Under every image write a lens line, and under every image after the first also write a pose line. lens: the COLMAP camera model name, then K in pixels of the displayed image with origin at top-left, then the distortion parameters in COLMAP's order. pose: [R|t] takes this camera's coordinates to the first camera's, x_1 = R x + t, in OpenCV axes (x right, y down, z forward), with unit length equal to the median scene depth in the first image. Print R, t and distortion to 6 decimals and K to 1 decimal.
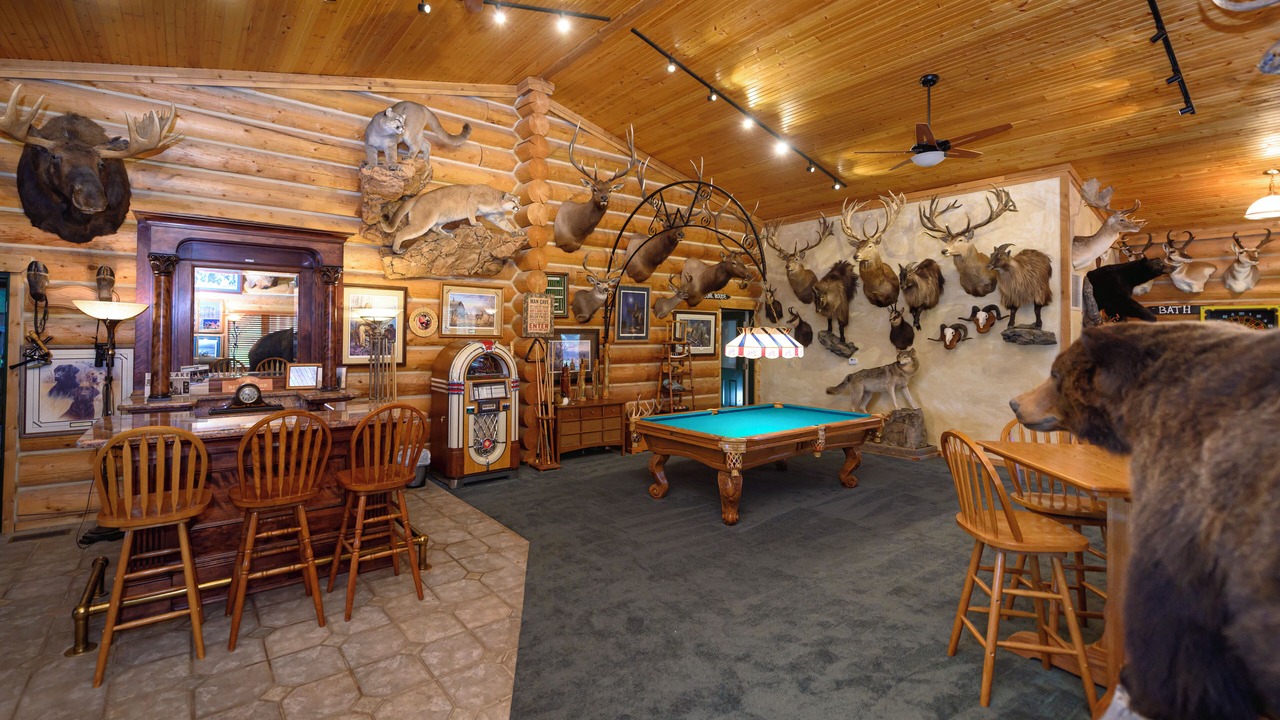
lens RADIAL K [[547.2, 0, 578.7], [0, 547.2, 321.8], [0, 0, 1]] dist [-0.001899, -0.000310]
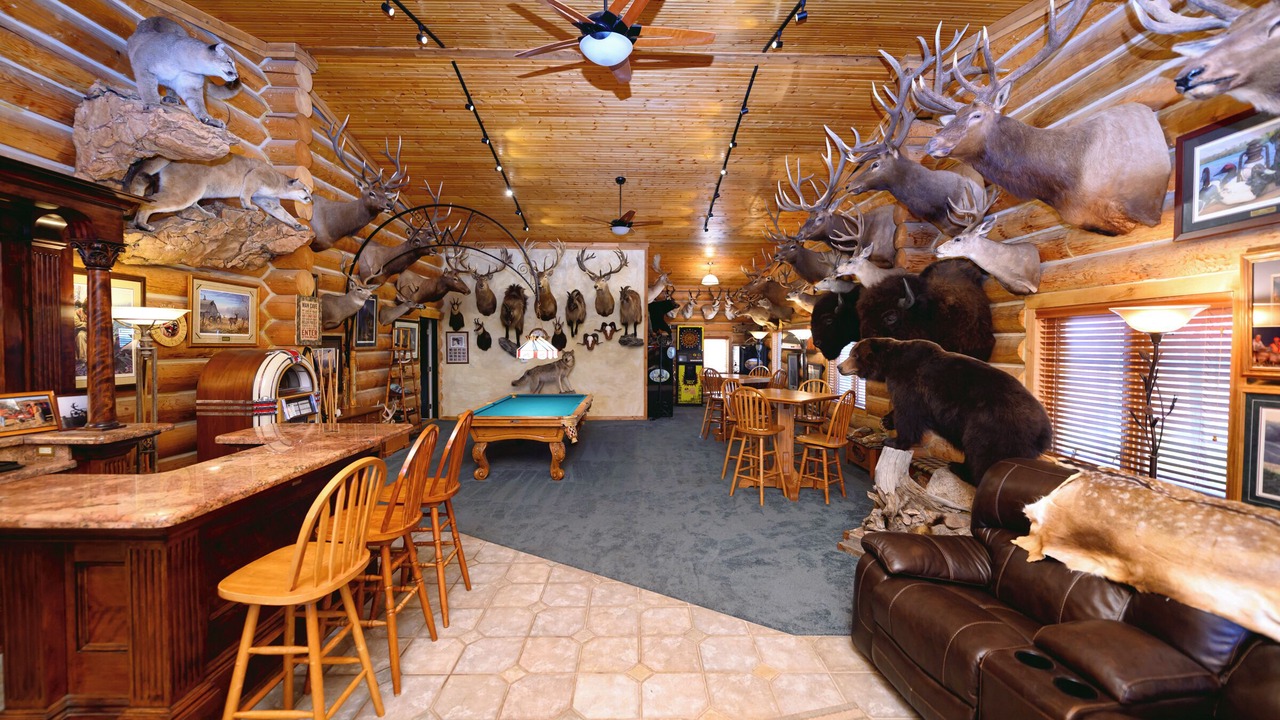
lens RADIAL K [[500.5, 0, 634.3], [0, 500.5, 355.6], [0, 0, 1]] dist [0.000294, 0.000002]
pose [[0.576793, -0.029246, 0.816367, -0.453733], [-0.017037, 0.998711, 0.047815, -0.003531], [-0.816713, -0.041488, 0.575551, 0.094147]]
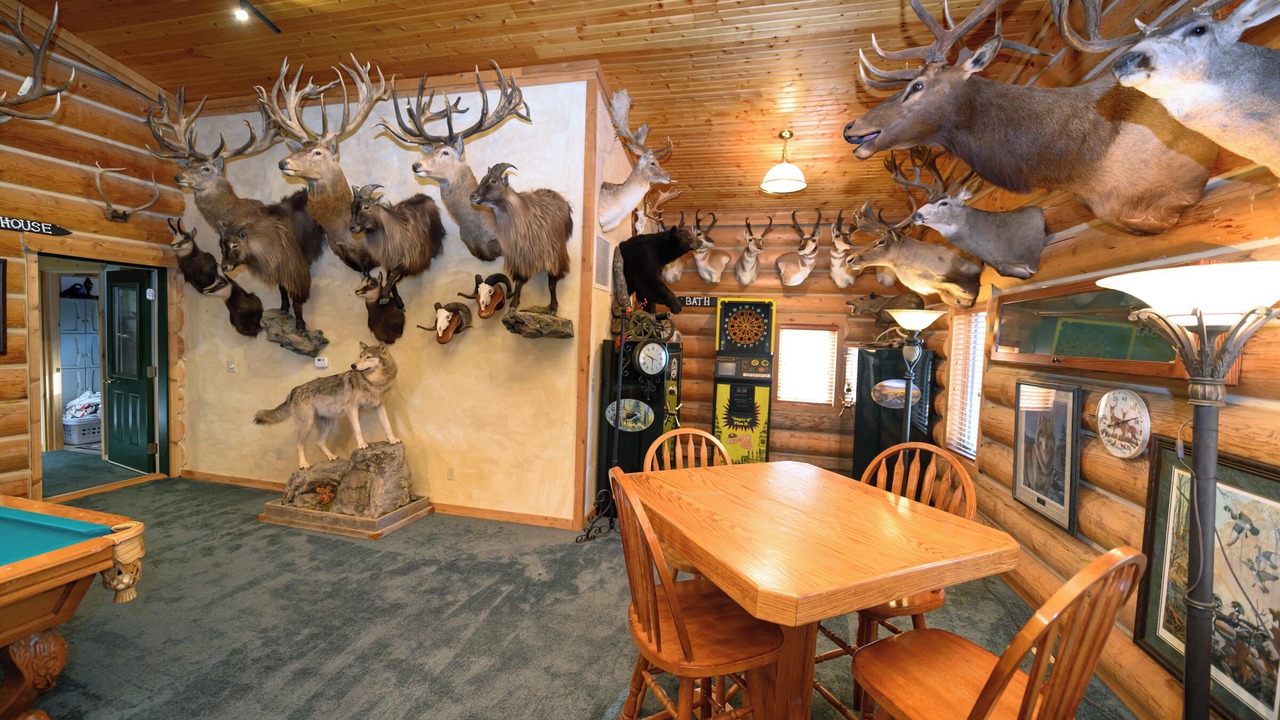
lens RADIAL K [[500.5, 0, 634.3], [0, 500.5, 355.6], [0, 0, 1]] dist [0.000294, 0.000002]
pose [[0.762693, -0.013906, 0.646611, 0.537208], [-0.042195, 0.996569, 0.071201, 0.015864], [-0.645383, -0.081589, 0.759489, 0.487911]]
